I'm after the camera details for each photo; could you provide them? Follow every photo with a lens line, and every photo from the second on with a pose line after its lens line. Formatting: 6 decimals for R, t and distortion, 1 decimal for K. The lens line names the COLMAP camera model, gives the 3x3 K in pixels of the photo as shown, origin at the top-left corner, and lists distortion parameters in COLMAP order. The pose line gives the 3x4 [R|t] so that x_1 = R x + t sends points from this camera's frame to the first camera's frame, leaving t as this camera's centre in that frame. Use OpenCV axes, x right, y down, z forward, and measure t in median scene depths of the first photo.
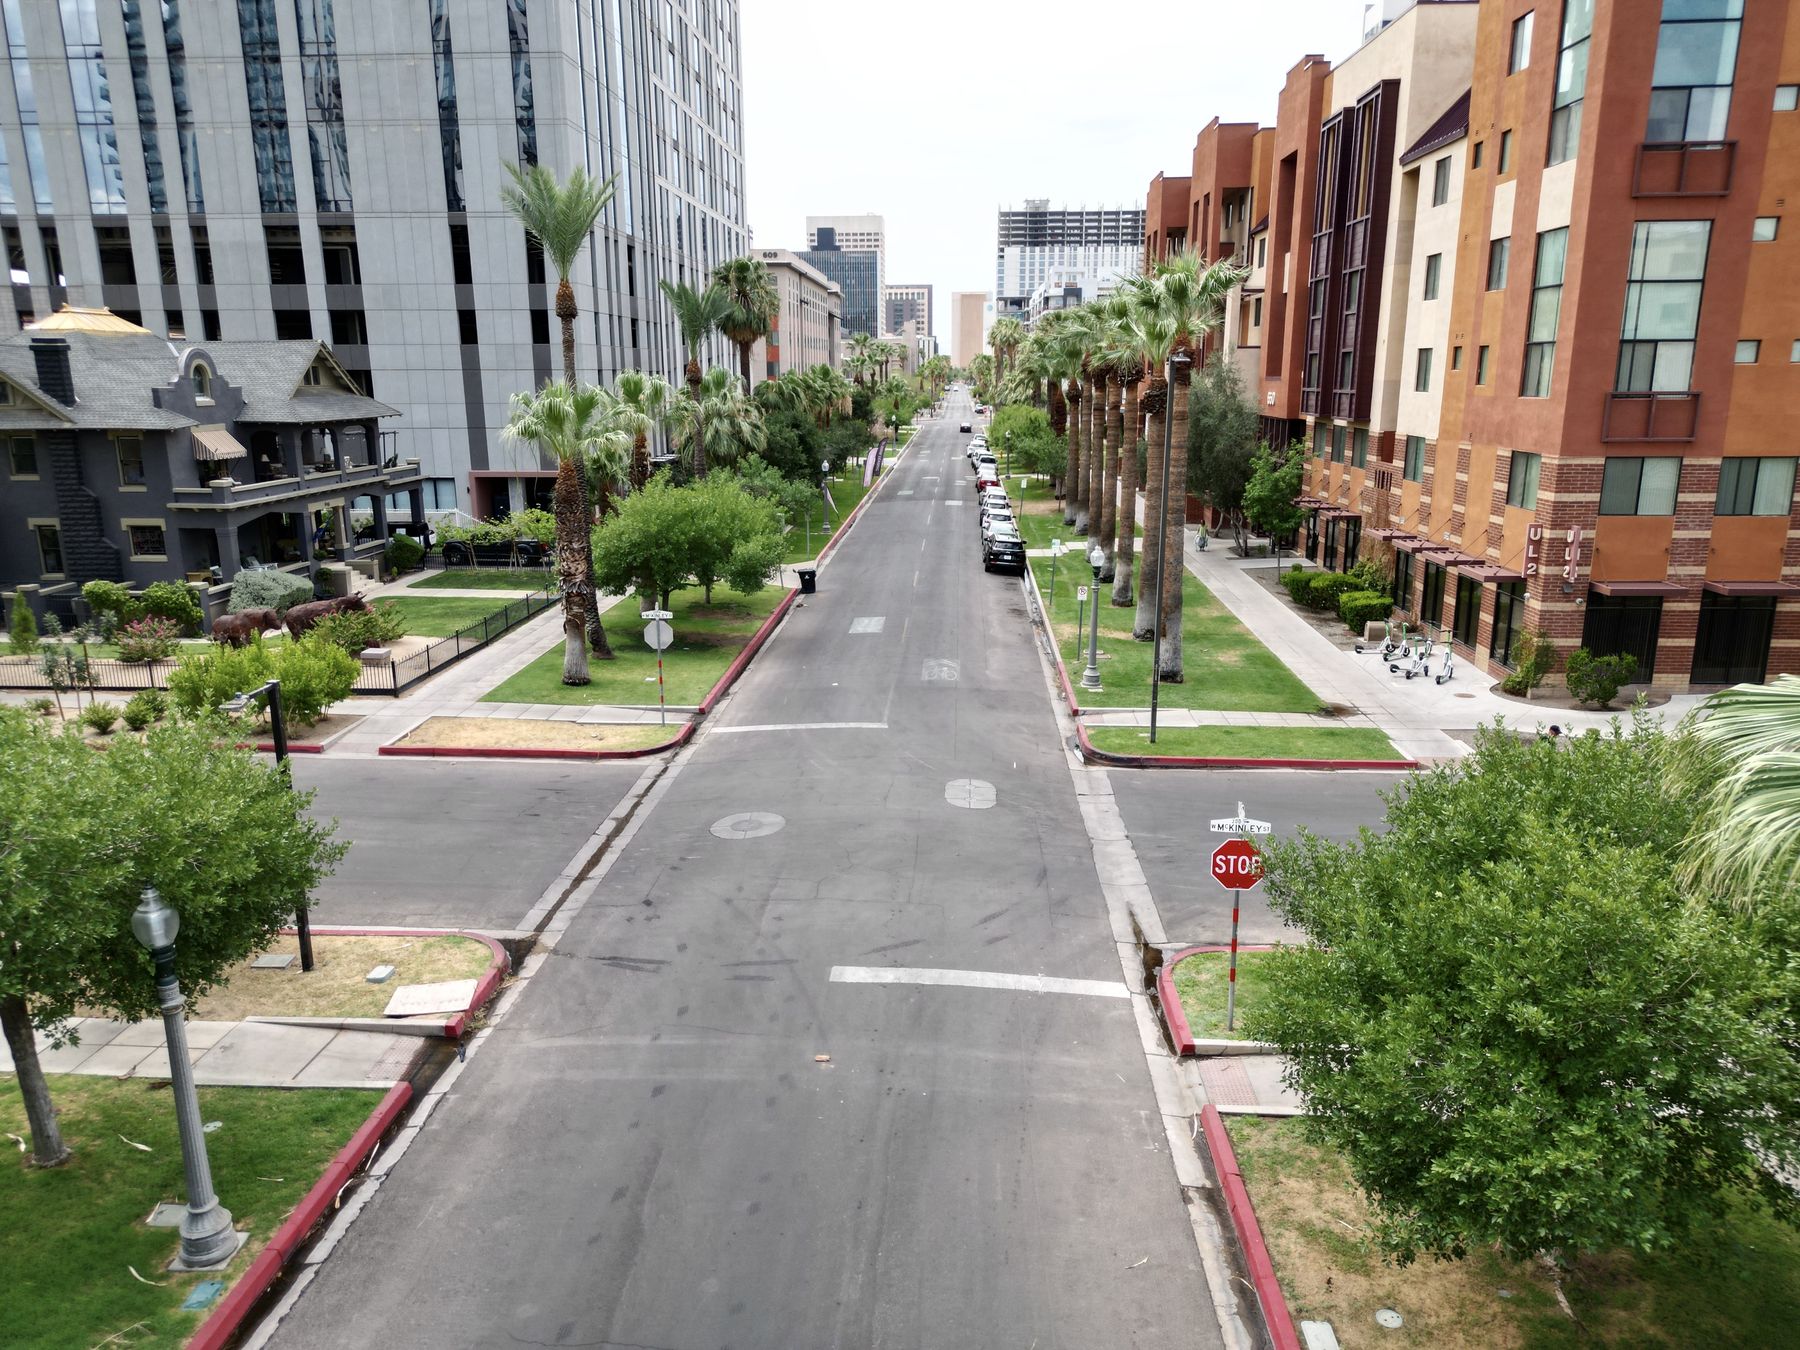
lens RADIAL K [[1268.2, 0, 894.4], [0, 1268.2, 681.4], [0, 0, 1]] dist [0.077864, -0.084819]
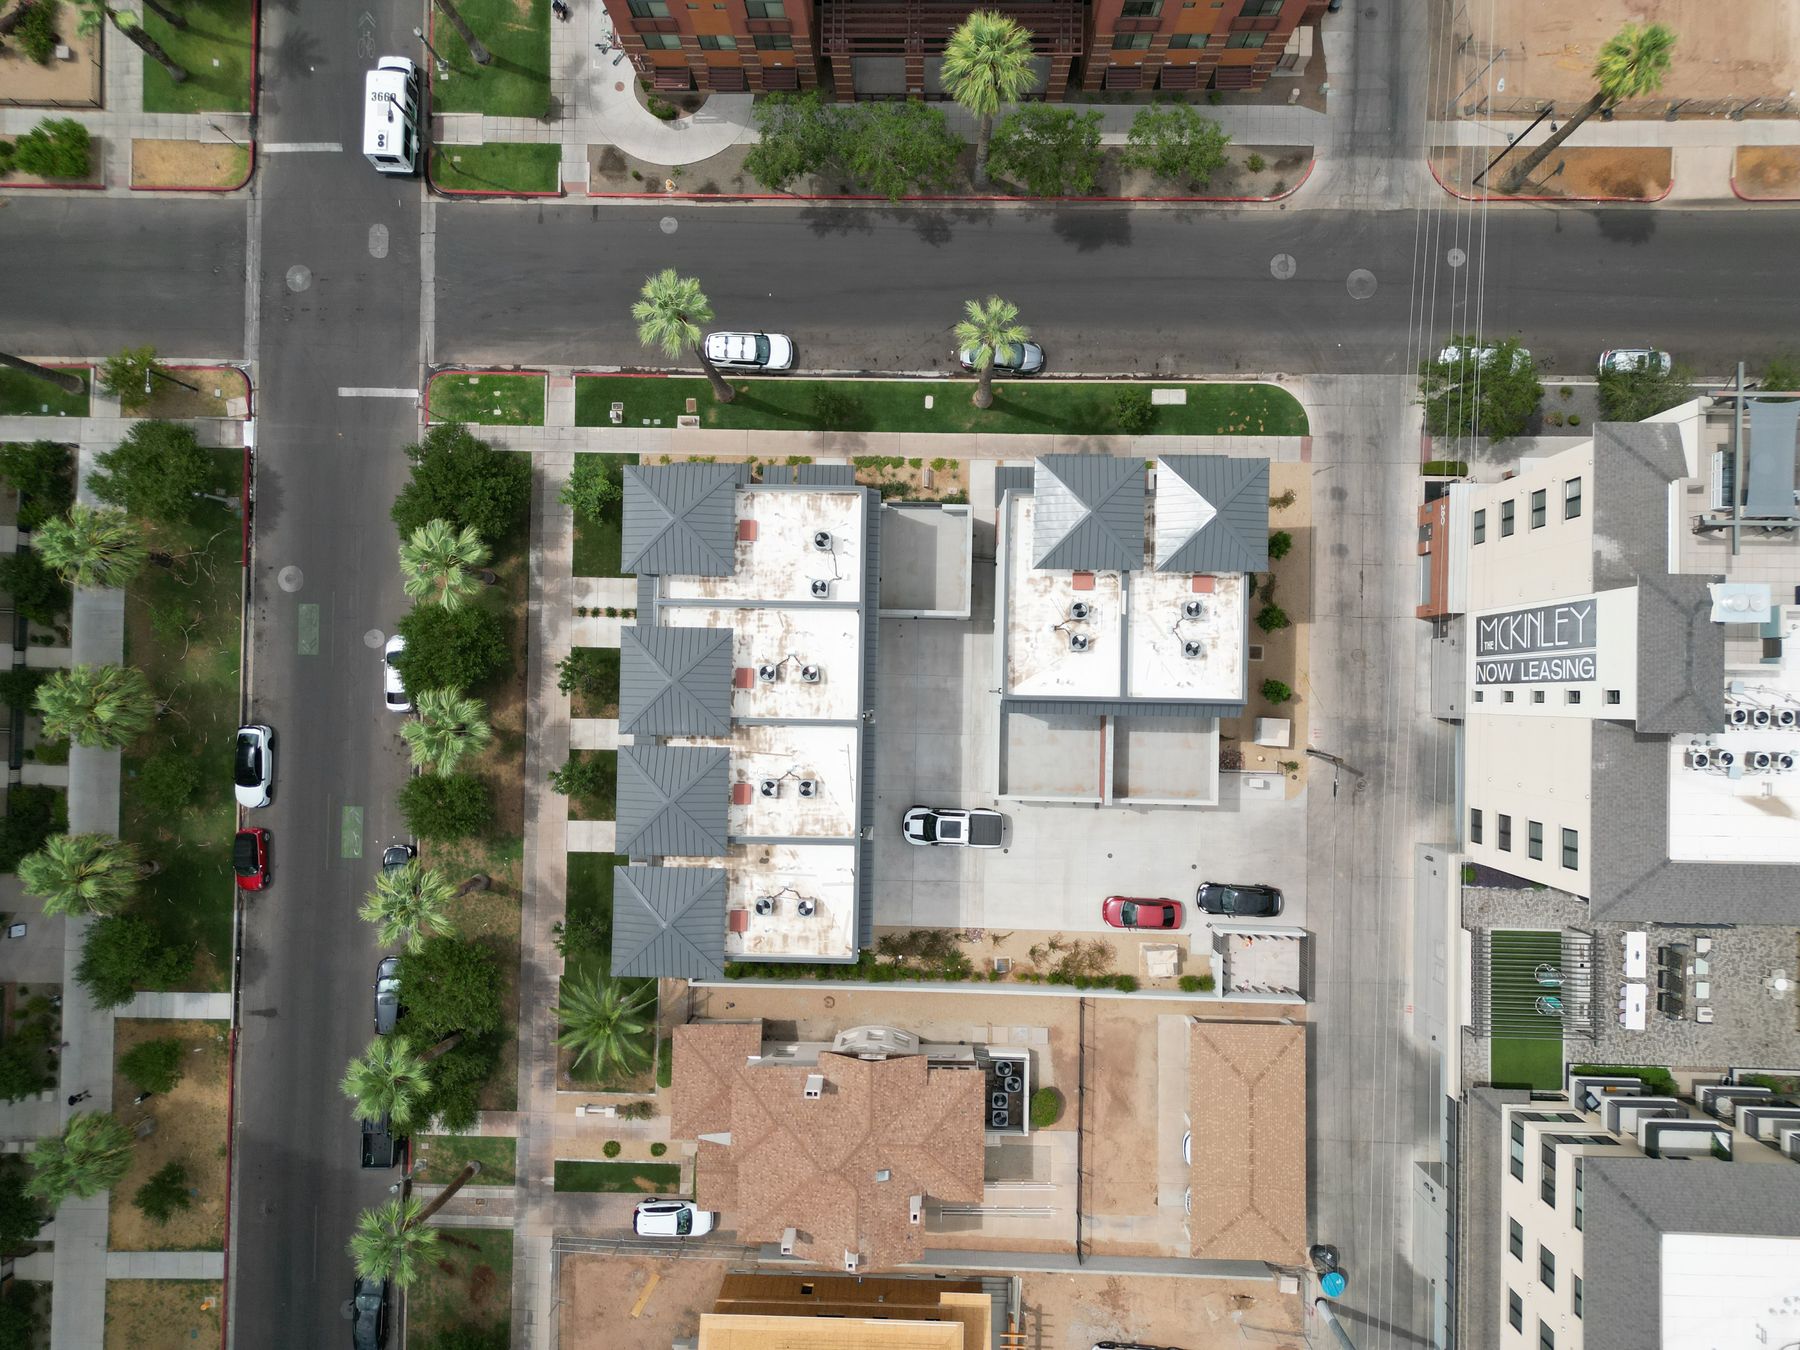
lens RADIAL K [[1268.2, 0, 894.4], [0, 1268.2, 681.4], [0, 0, 1]] dist [0.077864, -0.084819]
pose [[0.998940, -0.038548, -0.025152, 0.866995], [0.034109, 0.253059, 0.966849, -1.660139], [-0.030905, -0.966683, 0.254106, -0.437742]]
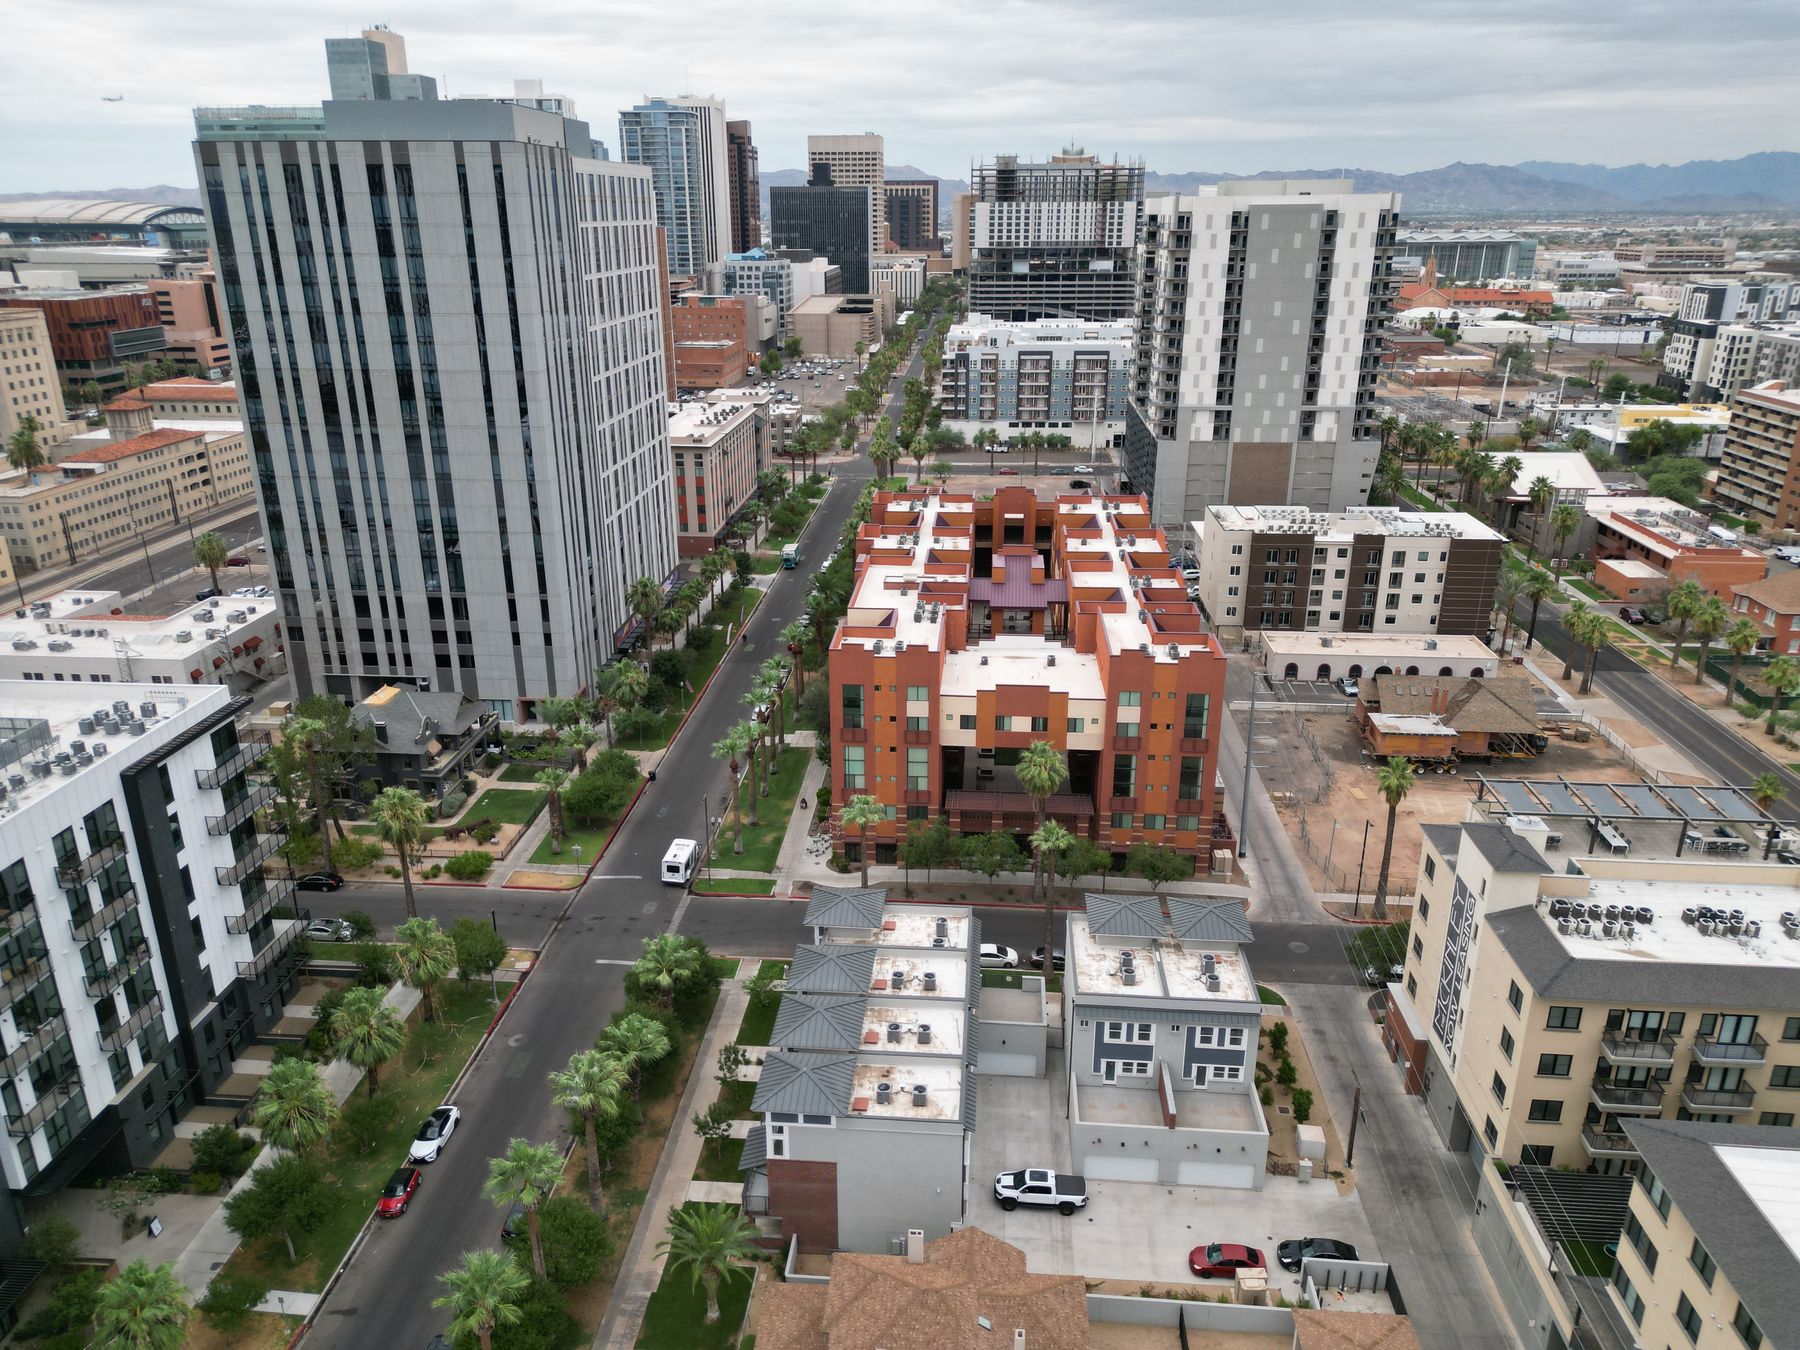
lens RADIAL K [[1268.2, 0, 894.4], [0, 1268.2, 681.4], [0, 0, 1]] dist [0.077864, -0.084819]
pose [[0.999670, 0.013853, -0.021629, 0.689641], [-0.011287, 0.993355, 0.114534, -0.828293], [0.023072, -0.114252, 0.993184, -2.204567]]
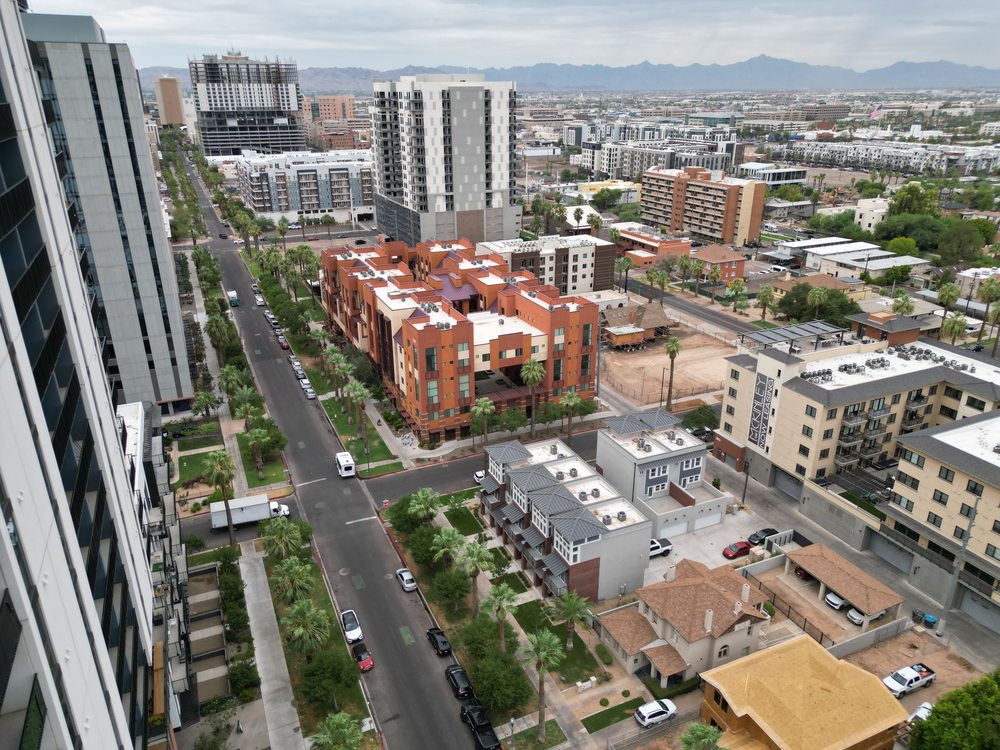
lens RADIAL K [[704.5, 0, 496.9], [0, 704.5, 378.6], [0, 0, 1]] dist [0.077864, -0.084819]
pose [[0.889171, -0.170959, 0.424439, -0.578113], [0.107267, 0.979613, 0.169859, -0.837794], [-0.444825, -0.105505, 0.889381, -2.129546]]
